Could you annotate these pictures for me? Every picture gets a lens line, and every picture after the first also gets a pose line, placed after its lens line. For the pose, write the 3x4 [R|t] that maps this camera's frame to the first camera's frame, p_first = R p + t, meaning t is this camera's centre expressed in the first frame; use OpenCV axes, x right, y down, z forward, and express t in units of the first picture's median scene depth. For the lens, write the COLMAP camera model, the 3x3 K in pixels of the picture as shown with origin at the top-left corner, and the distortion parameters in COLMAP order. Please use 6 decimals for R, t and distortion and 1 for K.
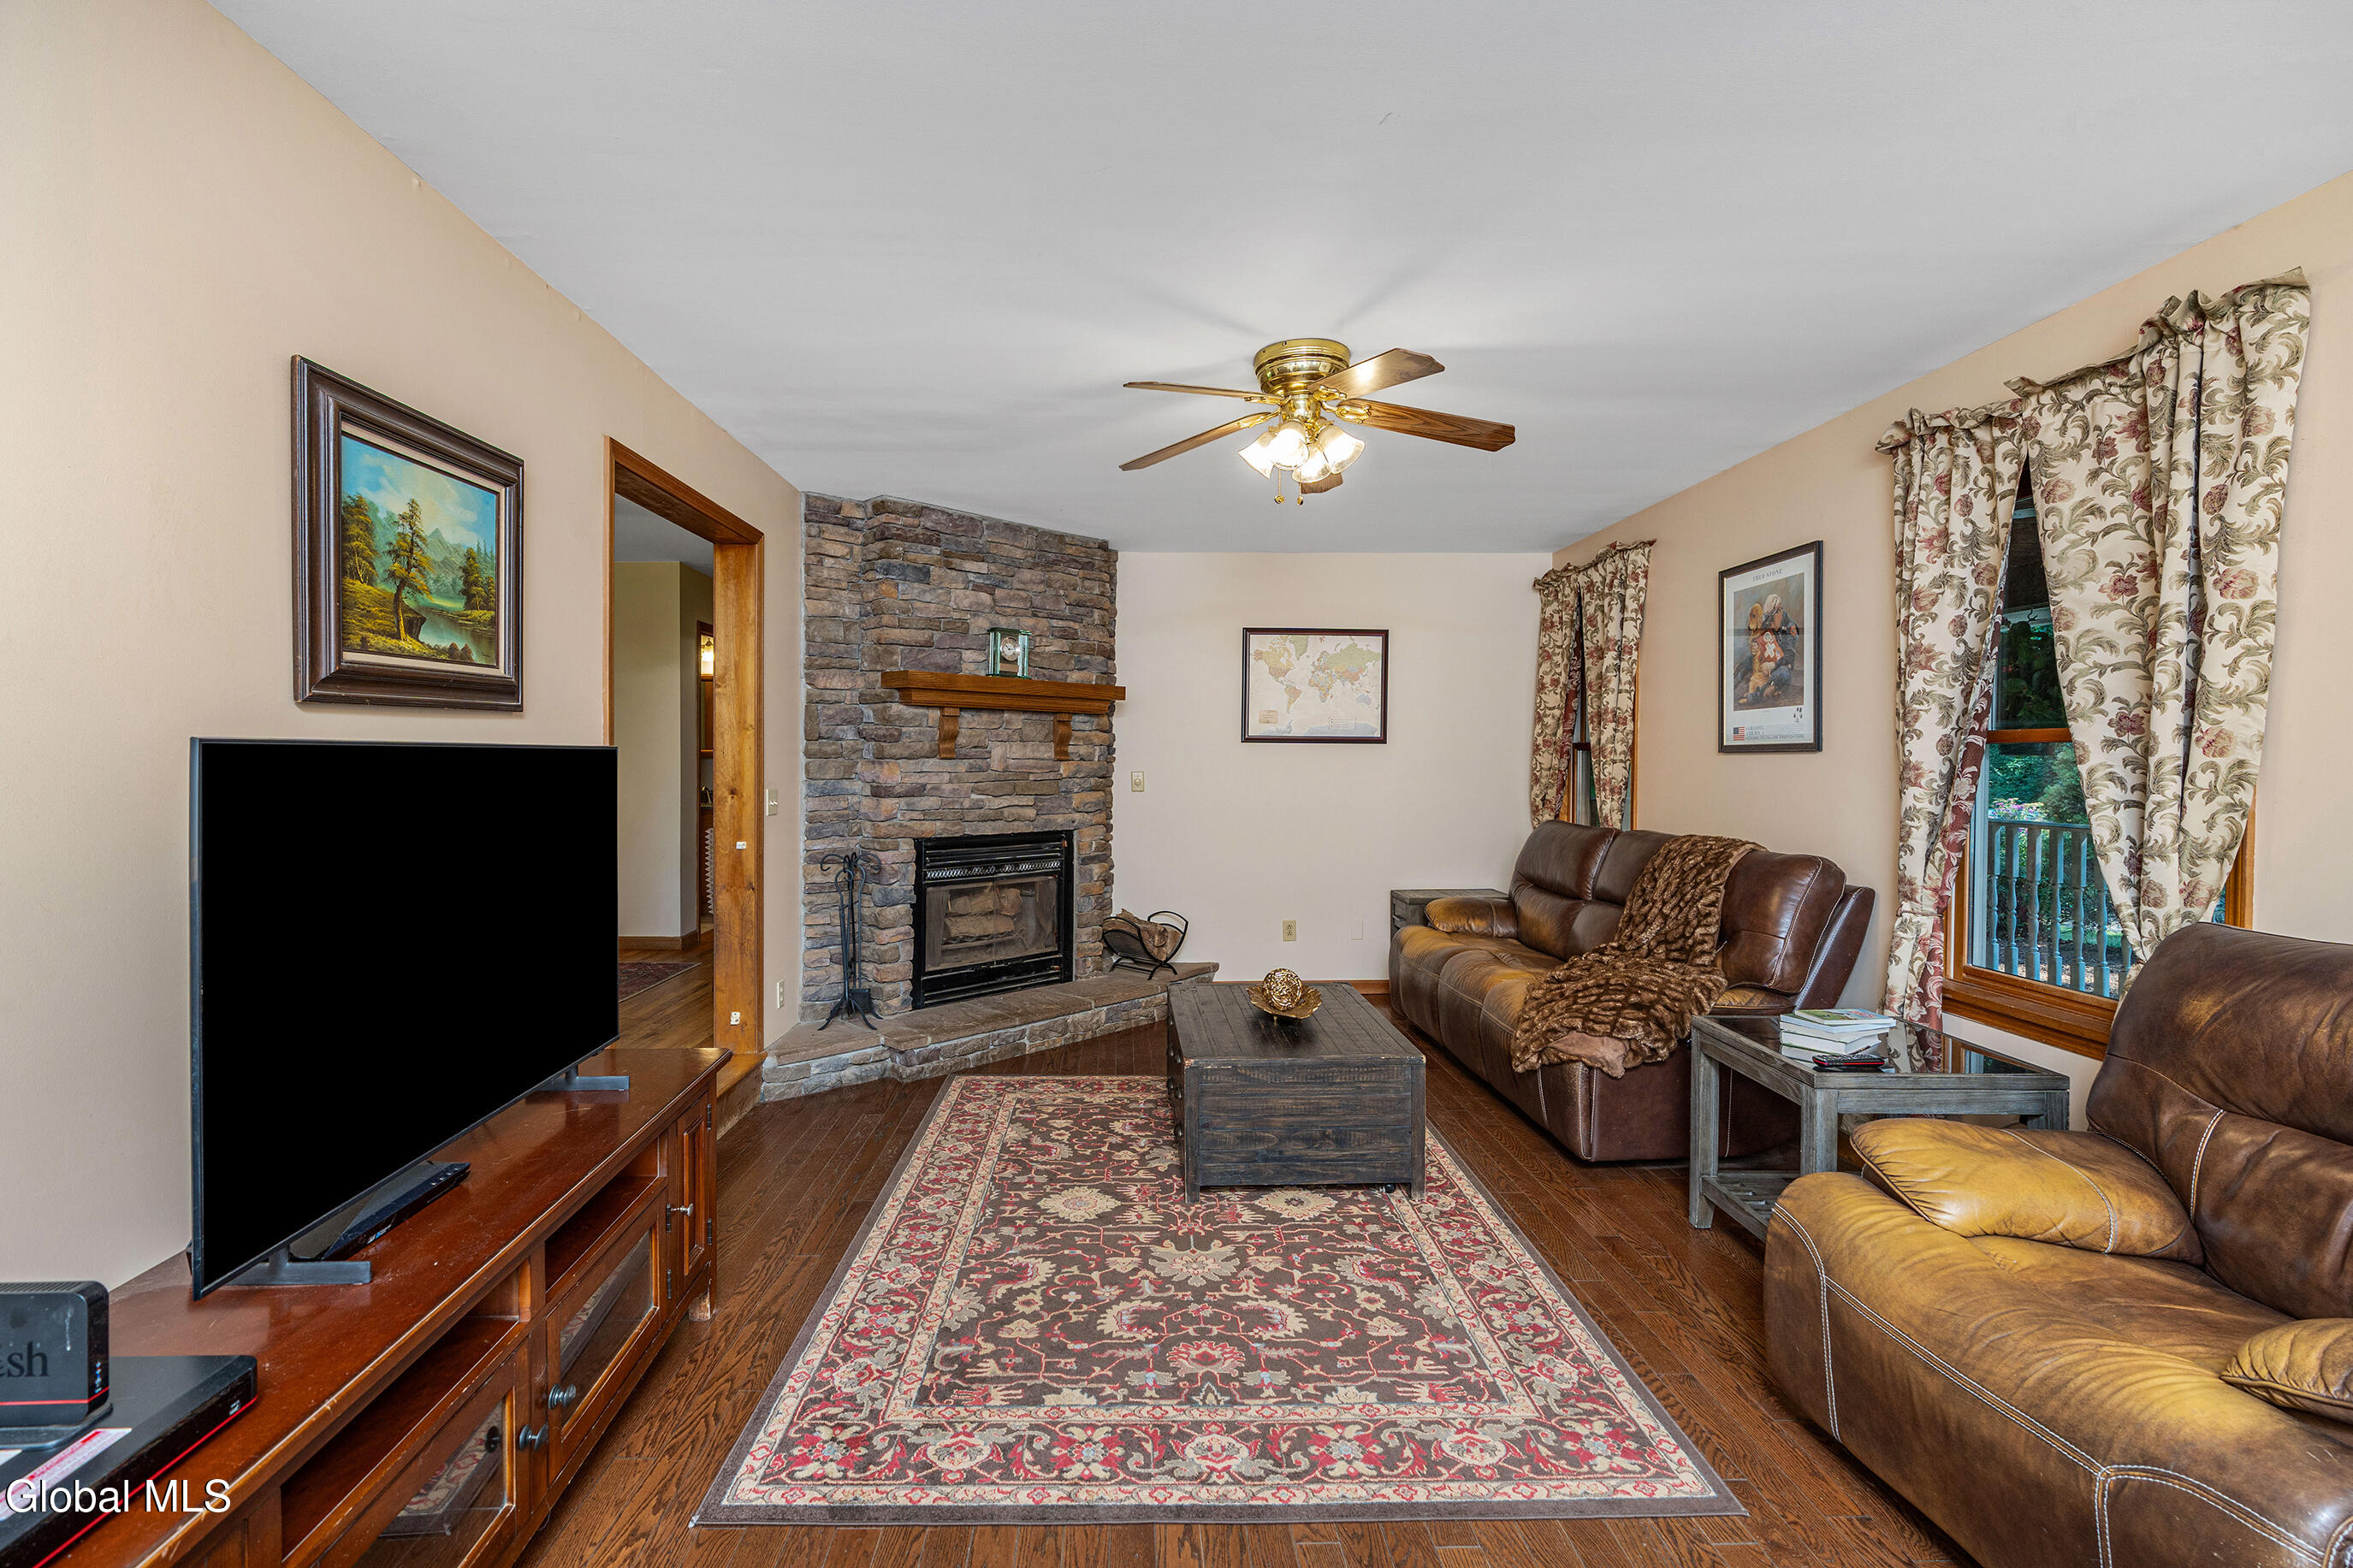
lens RADIAL K [[1011.2, 0, 1240.1], [0, 1011.2, 784.9], [0, 0, 1]] dist [-0.029317, 0.000163]
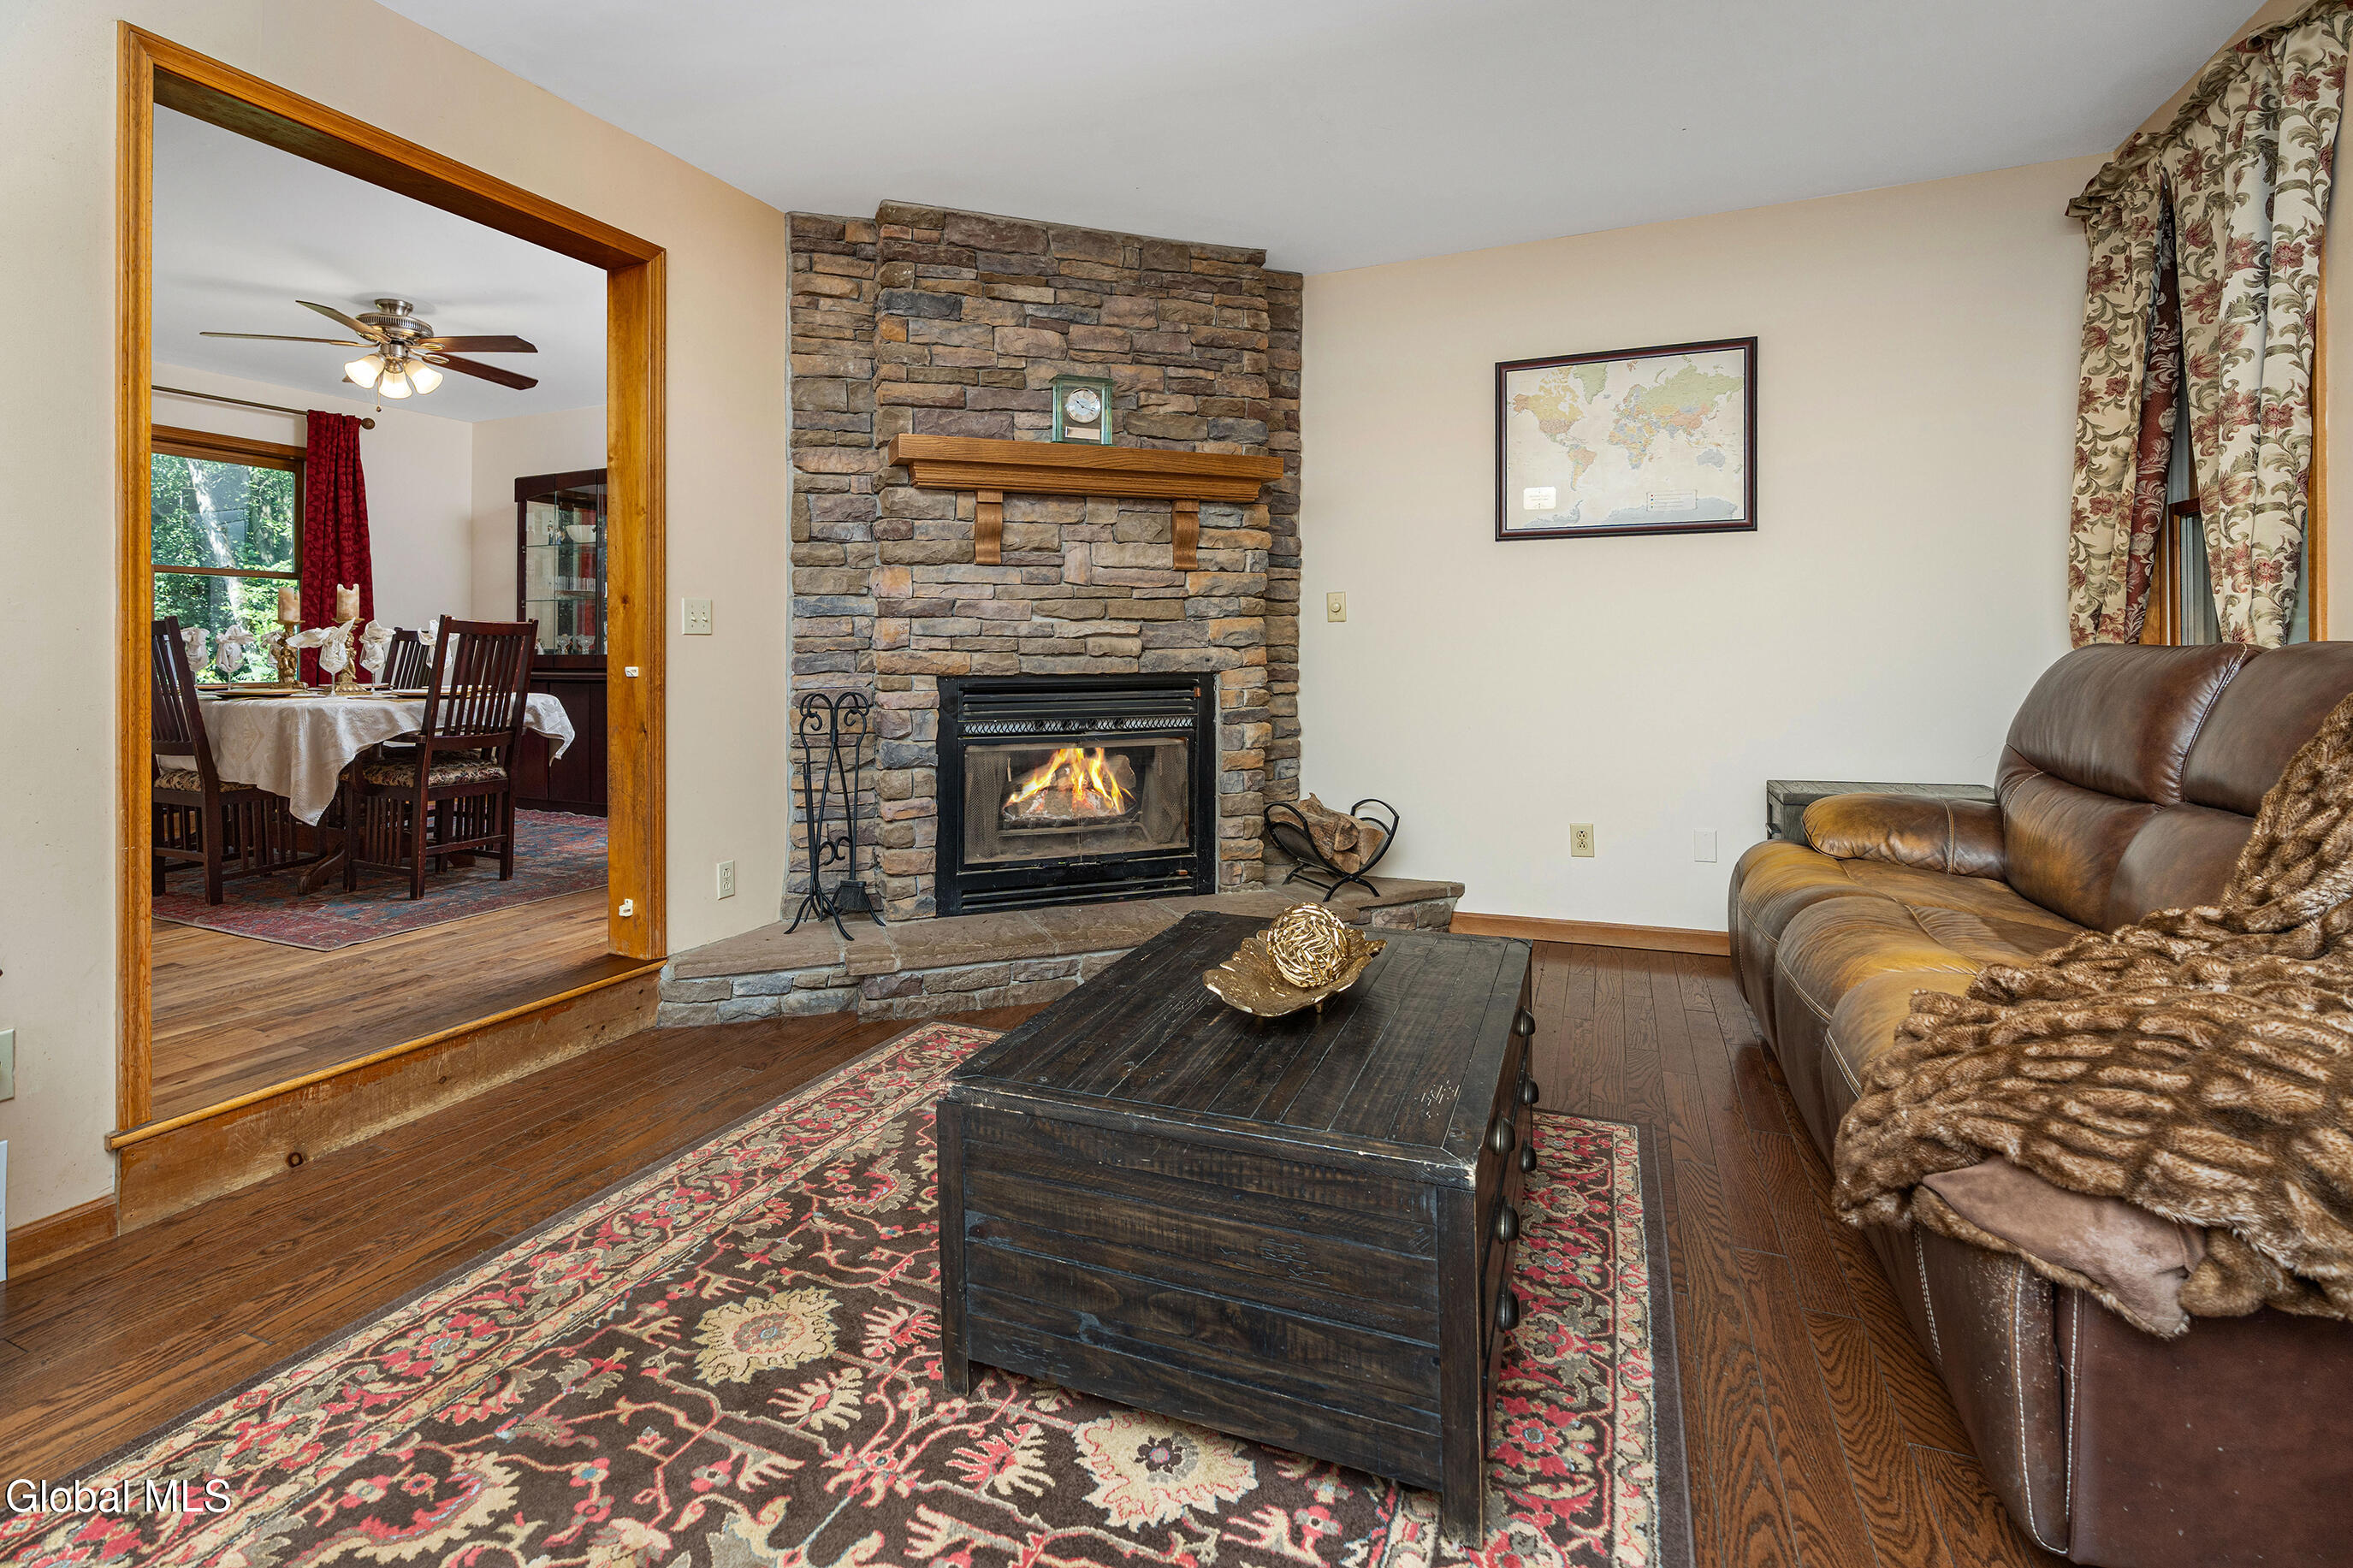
lens RADIAL K [[1093.0, 0, 1179.0], [0, 1093.0, 660.2], [0, 0, 1]] dist [-0.010891, 0.001038]
pose [[0.889294, -0.016026, -0.457055, 0.175816], [0.010102, 0.999830, -0.015401, 0.053489], [0.457224, 0.009079, 0.889305, 0.373781]]
